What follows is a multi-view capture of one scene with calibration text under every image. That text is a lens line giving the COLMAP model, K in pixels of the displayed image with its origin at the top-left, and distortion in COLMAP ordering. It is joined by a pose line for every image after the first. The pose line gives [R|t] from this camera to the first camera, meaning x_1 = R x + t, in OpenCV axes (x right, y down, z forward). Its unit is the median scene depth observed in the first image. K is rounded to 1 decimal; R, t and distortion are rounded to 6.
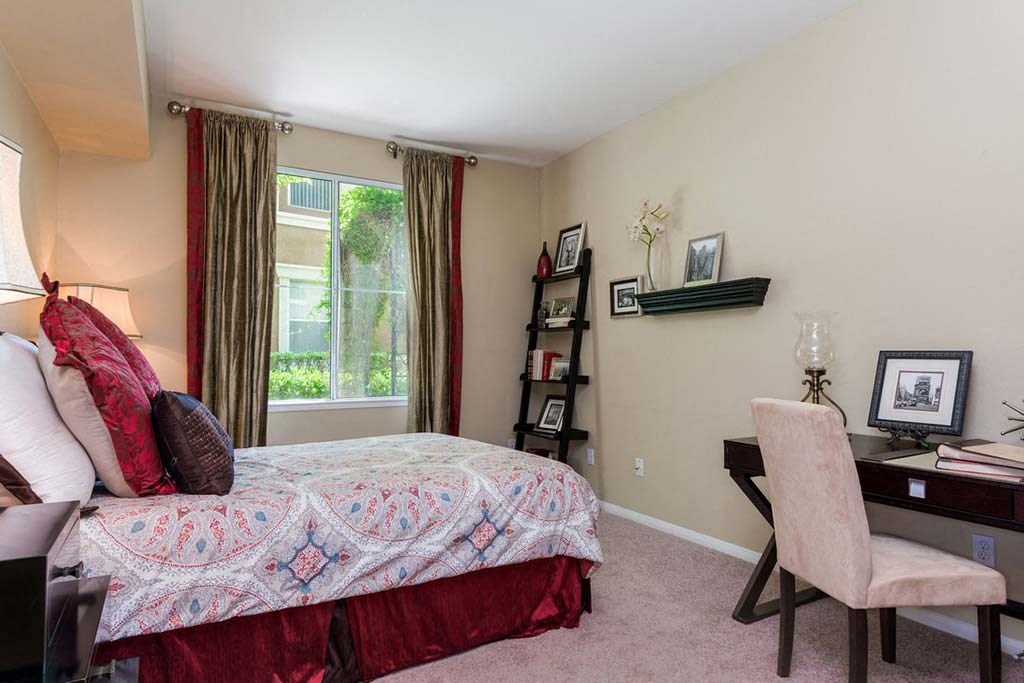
lens RADIAL K [[589.0, 0, 512.0], [0, 589.0, 341.5], [0, 0, 1]] dist [0.002108, 0.000881]
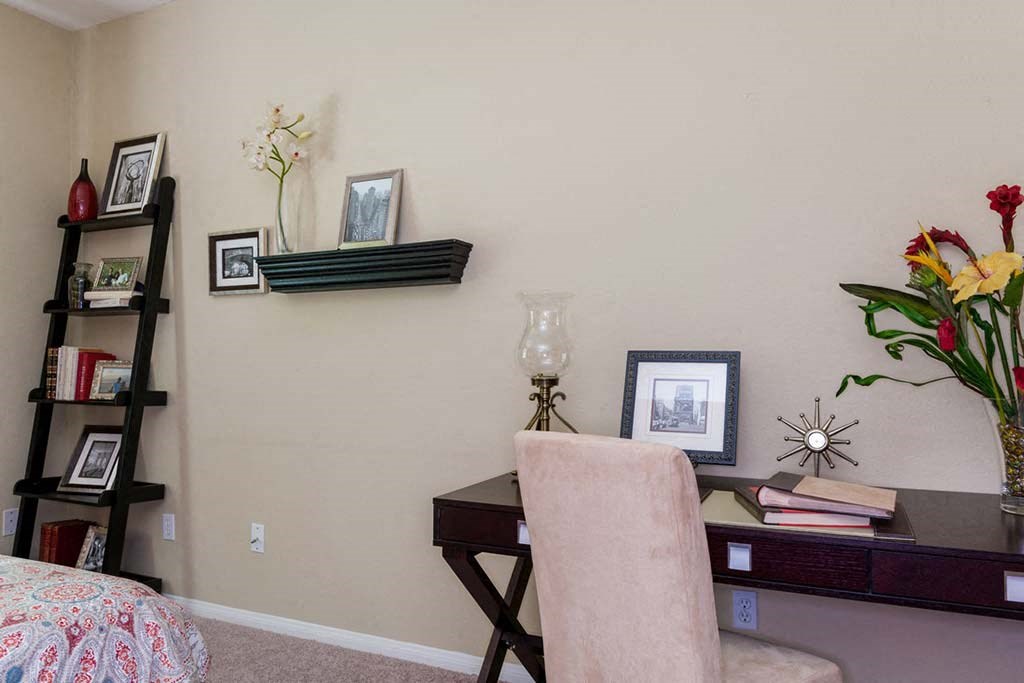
lens RADIAL K [[719.1, 0, 512.0], [0, 719.1, 341.5], [0, 0, 1]] dist [-0.009208, -0.002579]
pose [[0.823553, 0.012631, 0.567098, 0.006213], [-0.014219, 0.999898, -0.001621, 0.004974], [-0.567060, -0.006729, 0.823649, 0.220954]]
